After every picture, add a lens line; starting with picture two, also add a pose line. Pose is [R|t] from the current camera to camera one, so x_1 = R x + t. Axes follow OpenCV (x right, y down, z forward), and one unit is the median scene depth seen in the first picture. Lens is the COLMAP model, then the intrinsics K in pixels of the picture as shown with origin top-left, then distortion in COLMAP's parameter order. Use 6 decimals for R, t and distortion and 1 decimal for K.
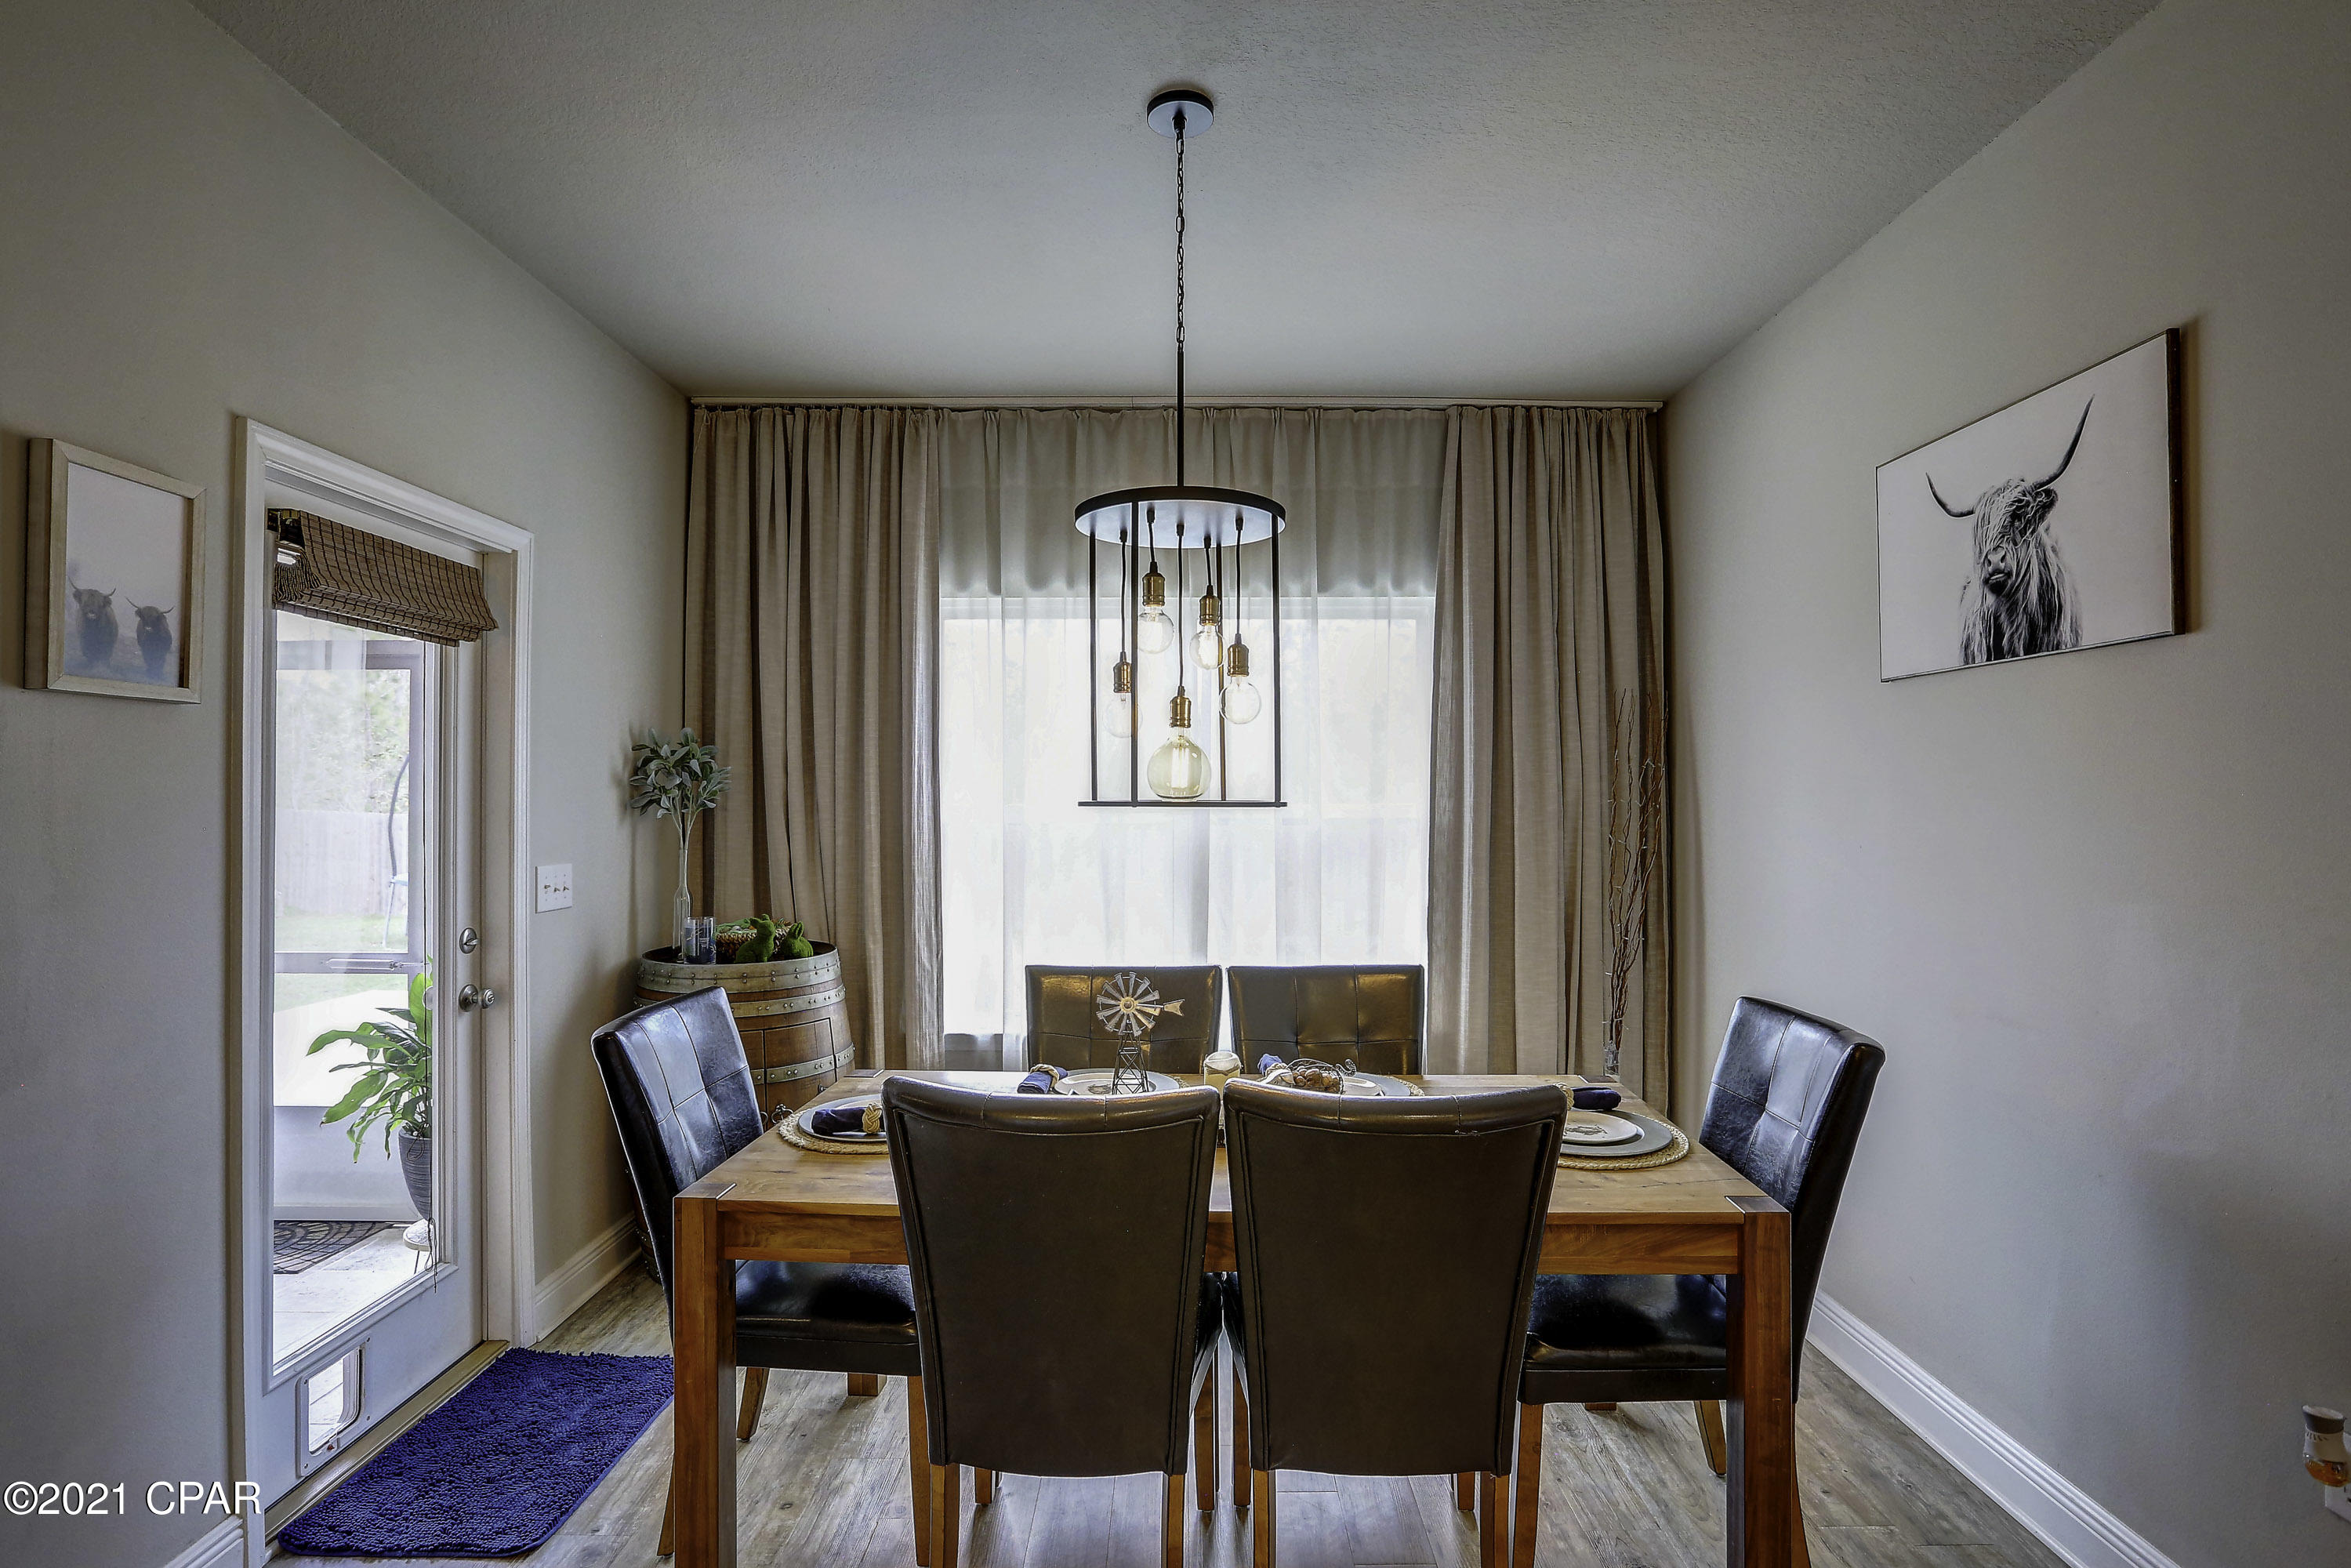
lens RADIAL K [[1167.7, 0, 1162.5], [0, 1167.7, 794.7], [0, 0, 1]] dist [-0.049775, 0.016000]
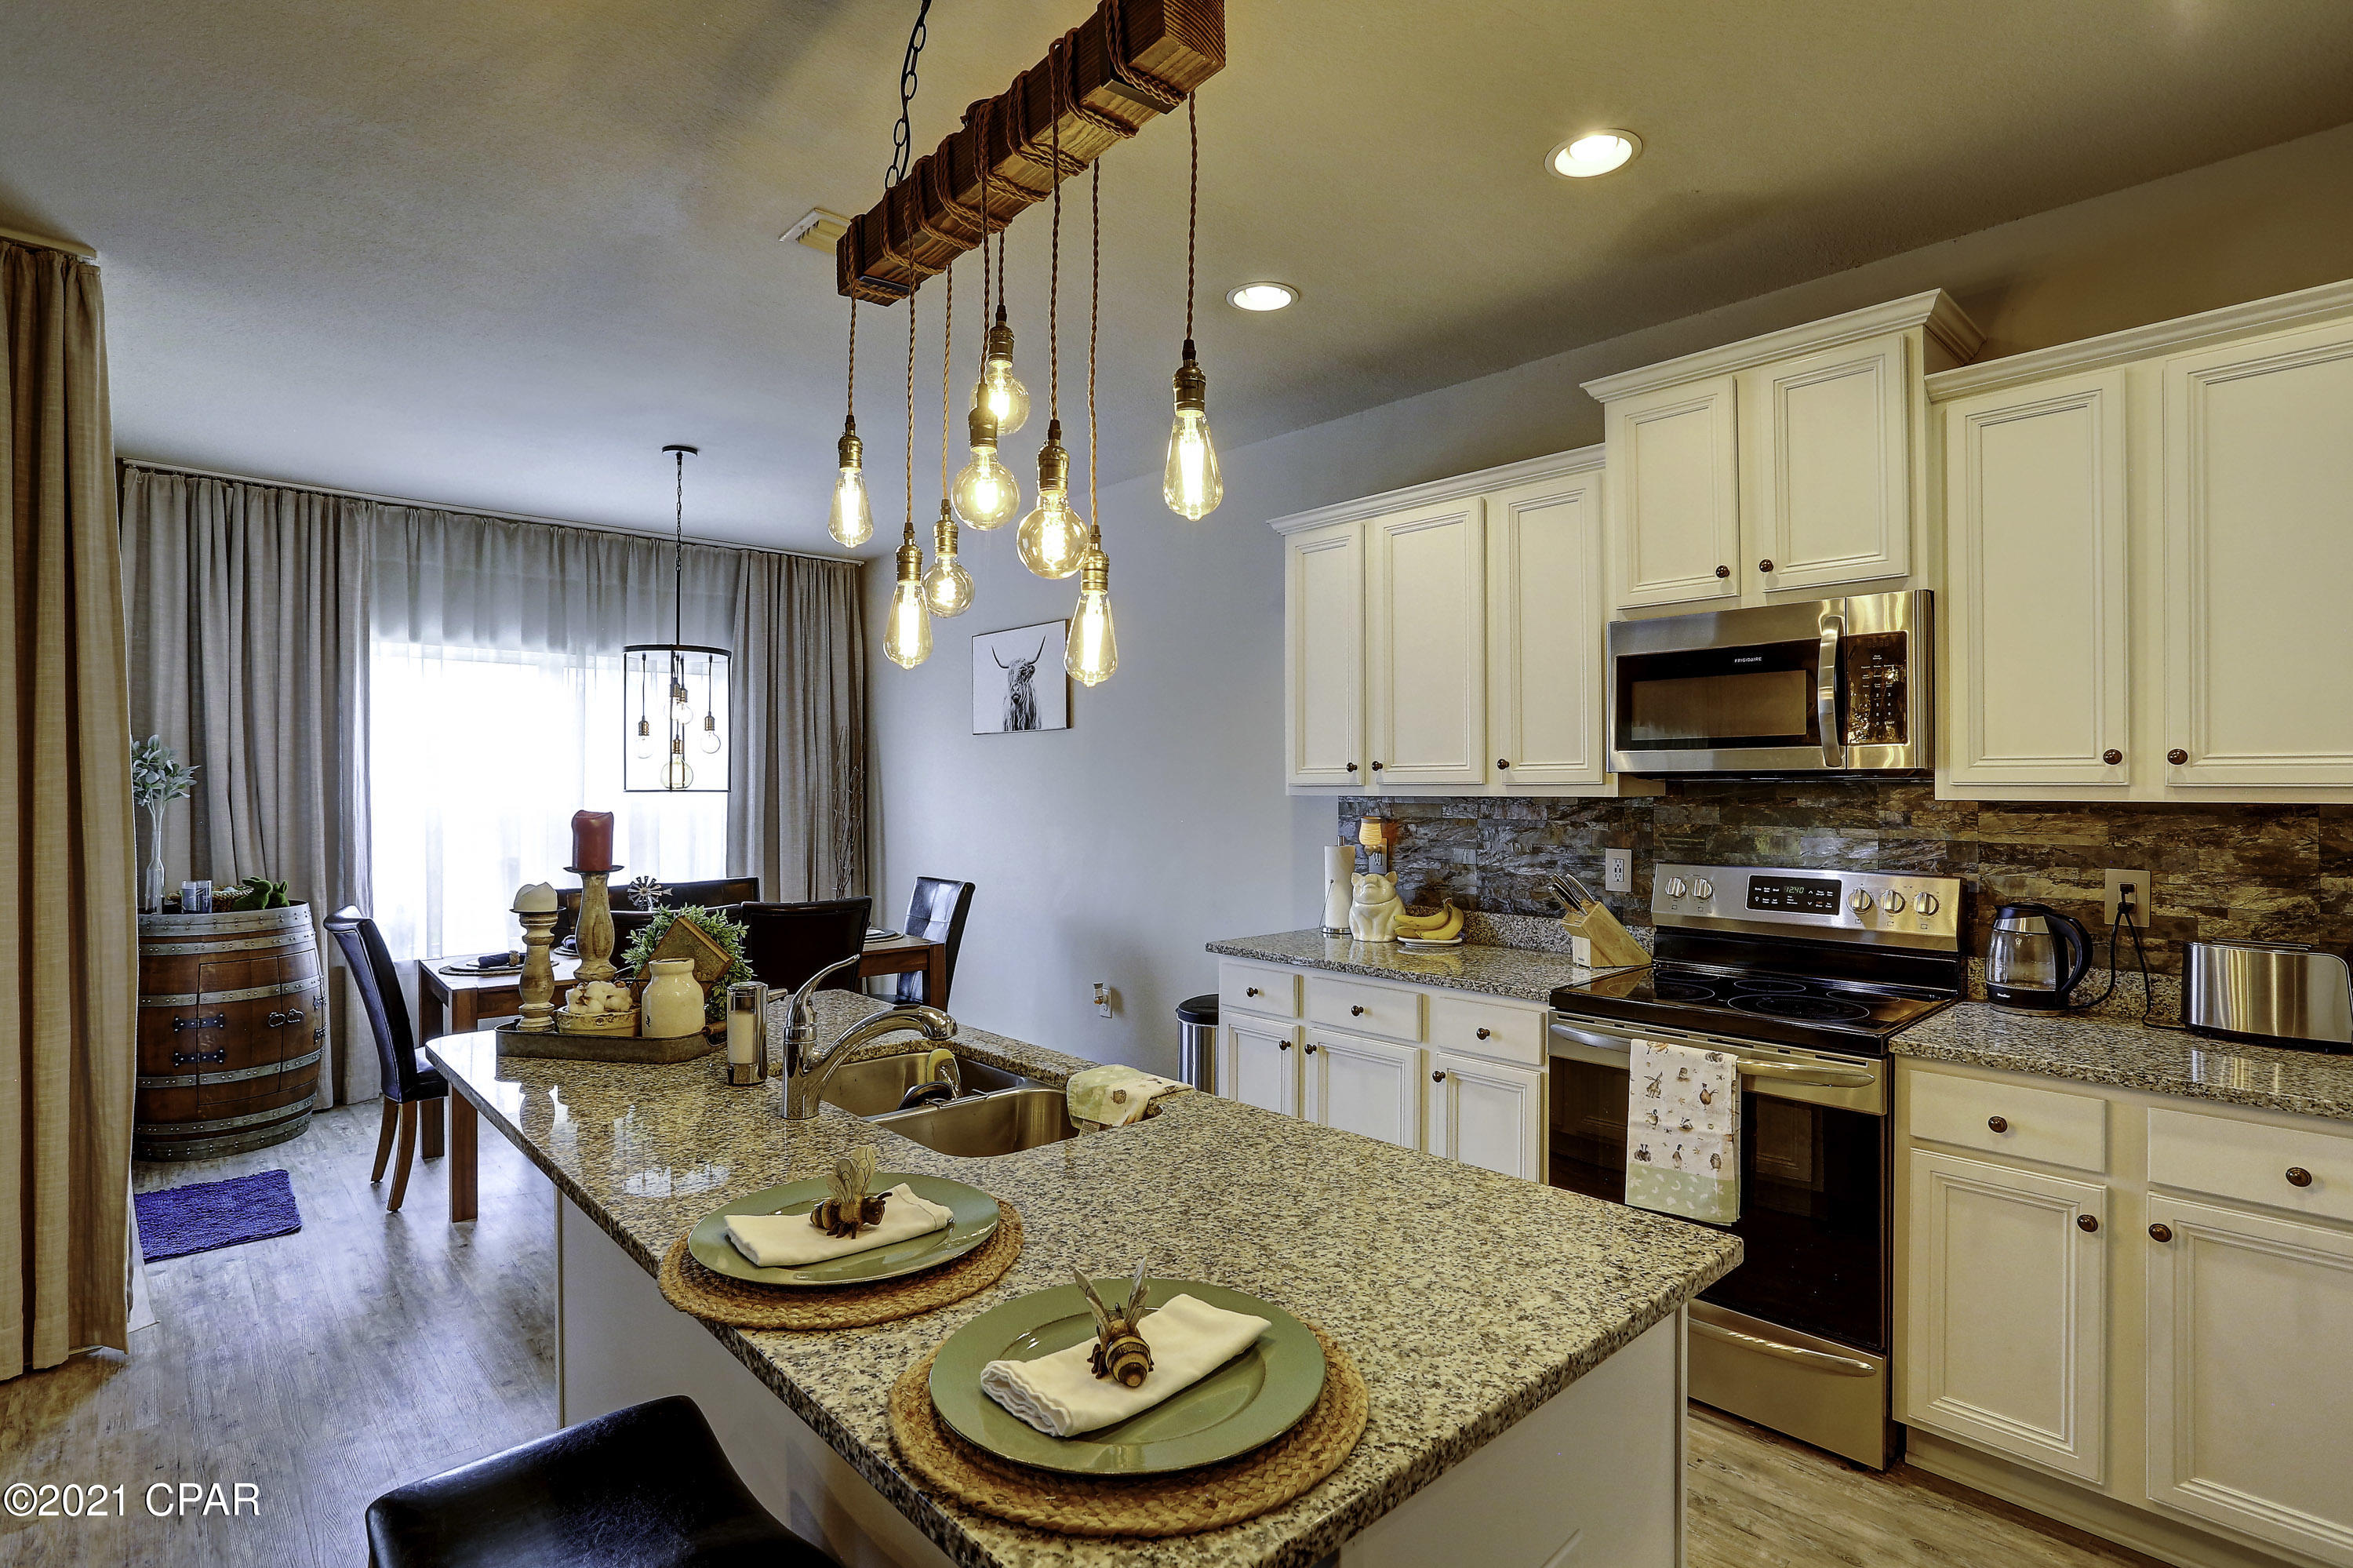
lens RADIAL K [[1168.7, 0, 1221.2], [0, 1168.7, 769.7], [0, 0, 1]] dist [-0.049775, 0.016000]
pose [[0.716982, 0.007544, 0.697051, -0.466110], [0.002341, 0.999910, -0.013230, -0.000754], [-0.697088, 0.011118, 0.716899, -0.737440]]
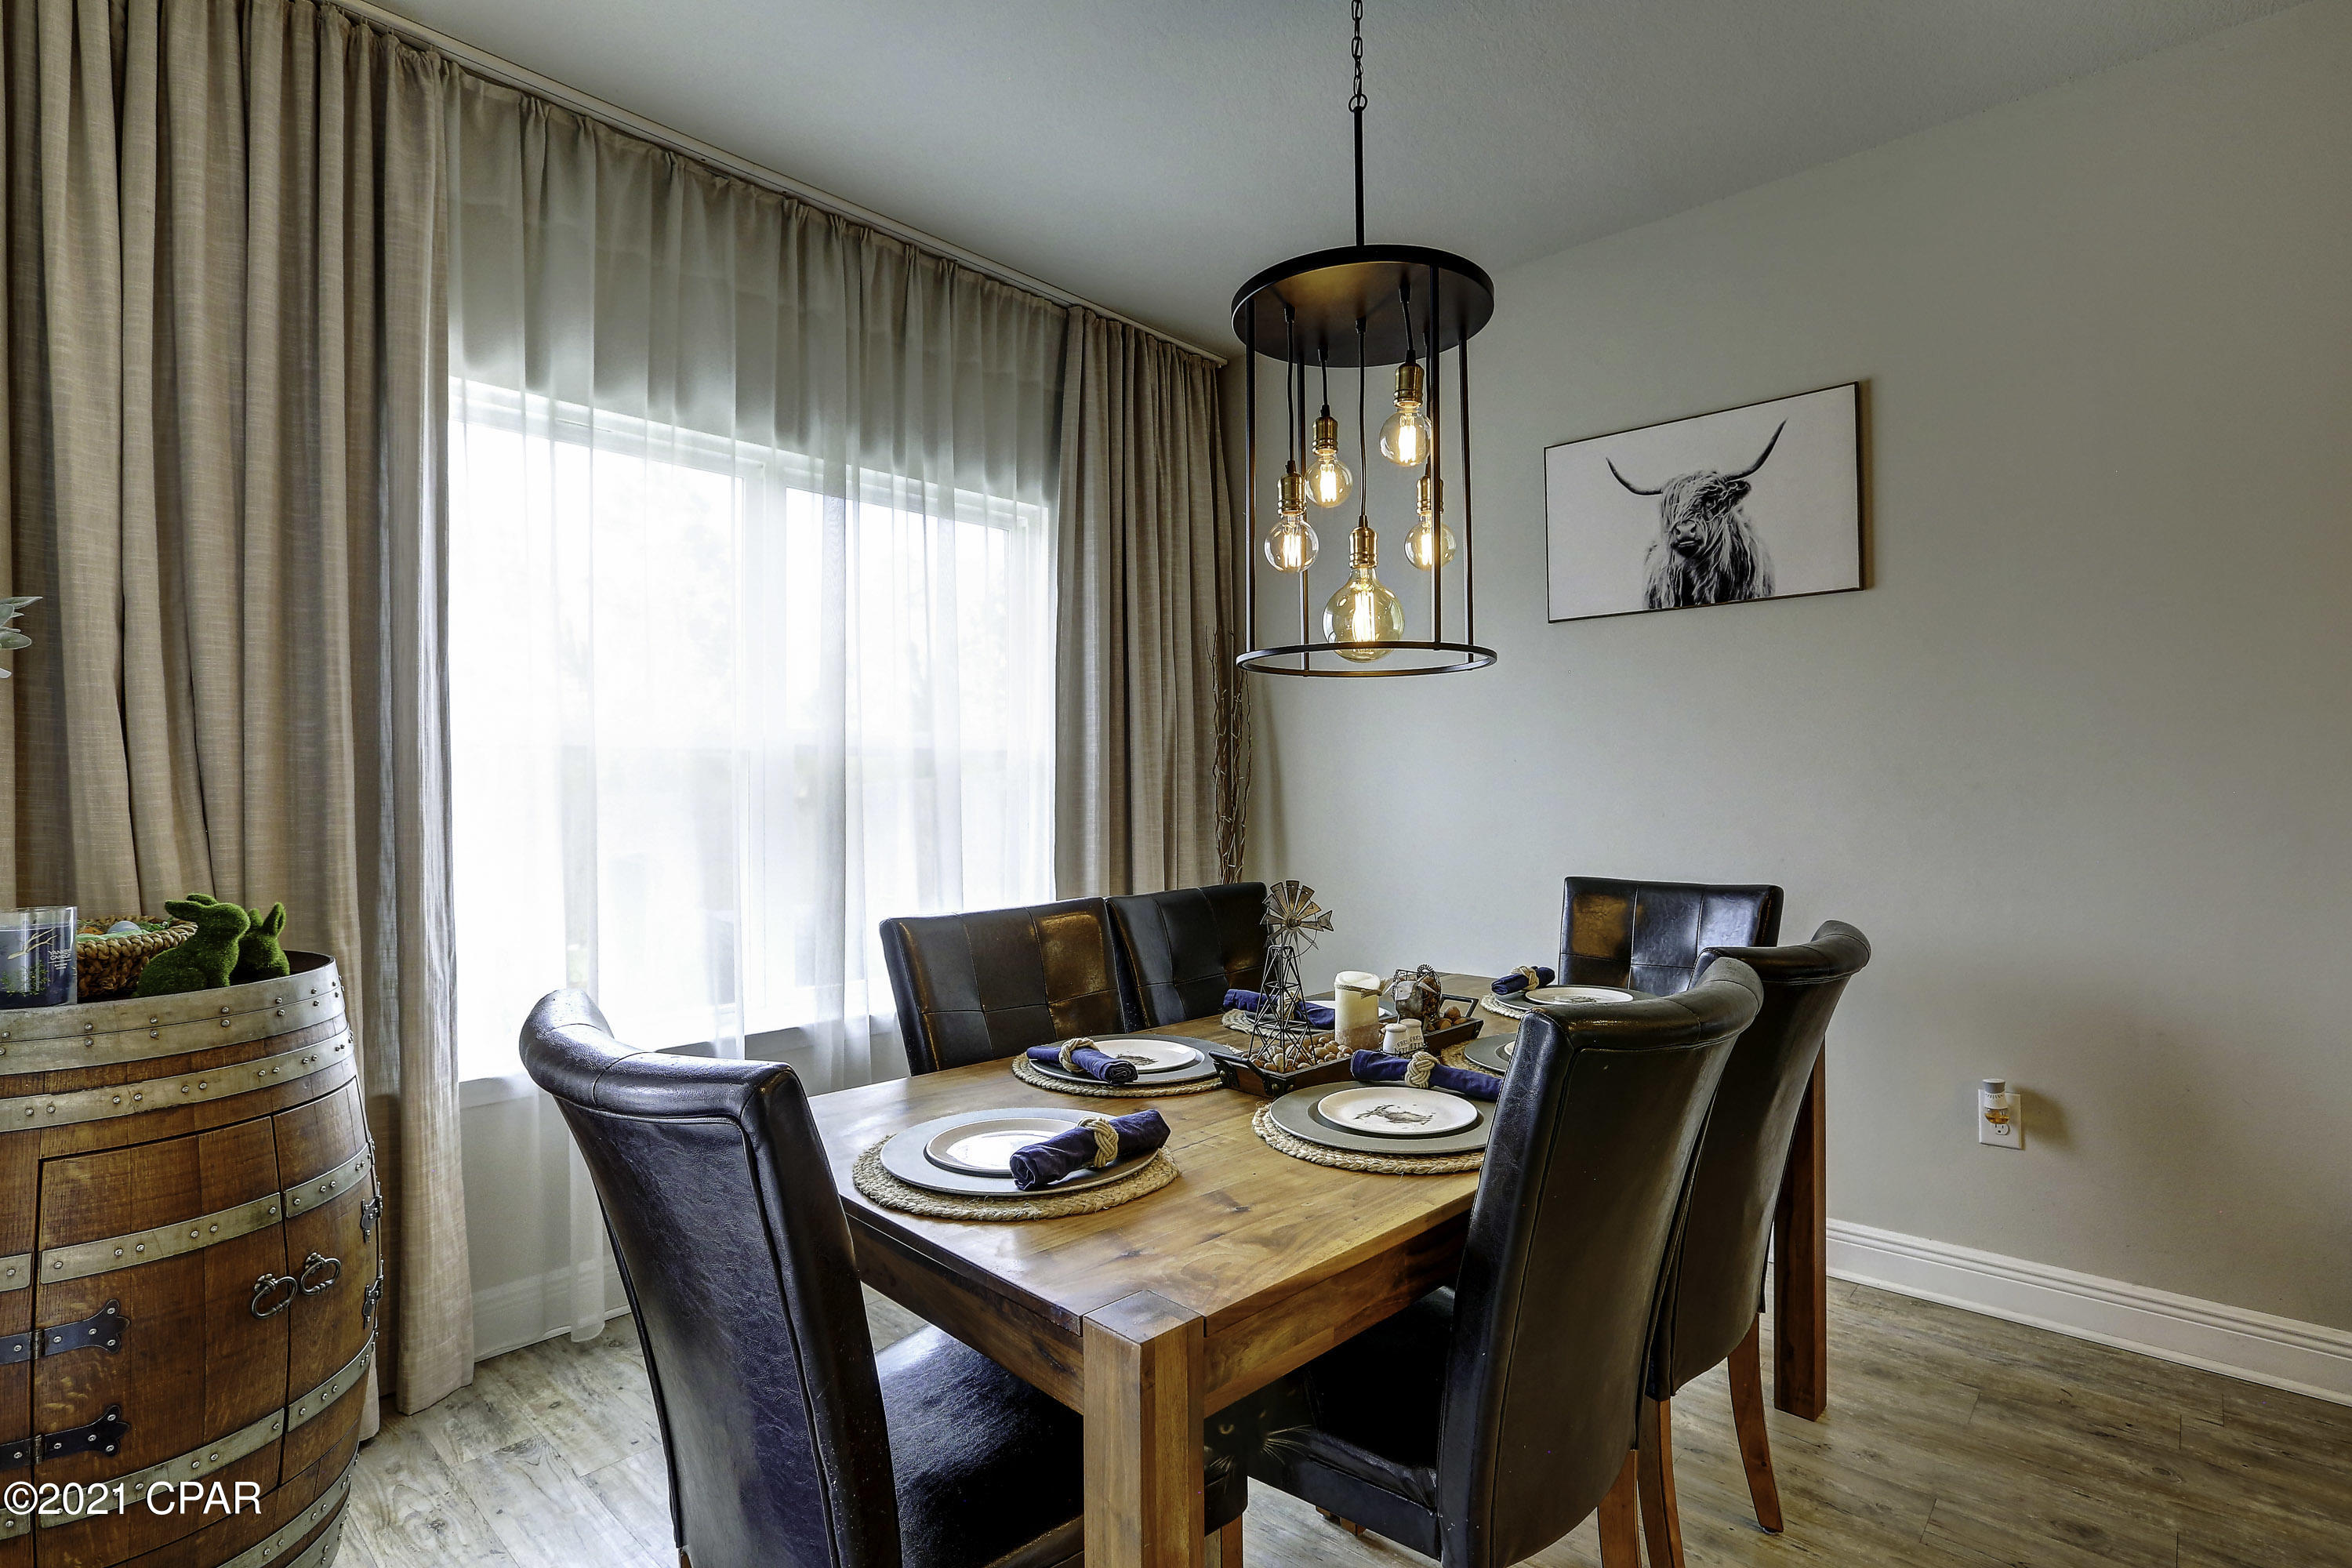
lens RADIAL K [[1168.1, 0, 1216.6], [0, 1168.1, 775.7], [0, 0, 1]] dist [-0.049775, 0.016000]
pose [[0.664351, 0.005466, 0.747401, -0.423638], [0.006196, 0.999899, -0.012820, 0.061999], [-0.747395, 0.013148, 0.664250, 0.351813]]
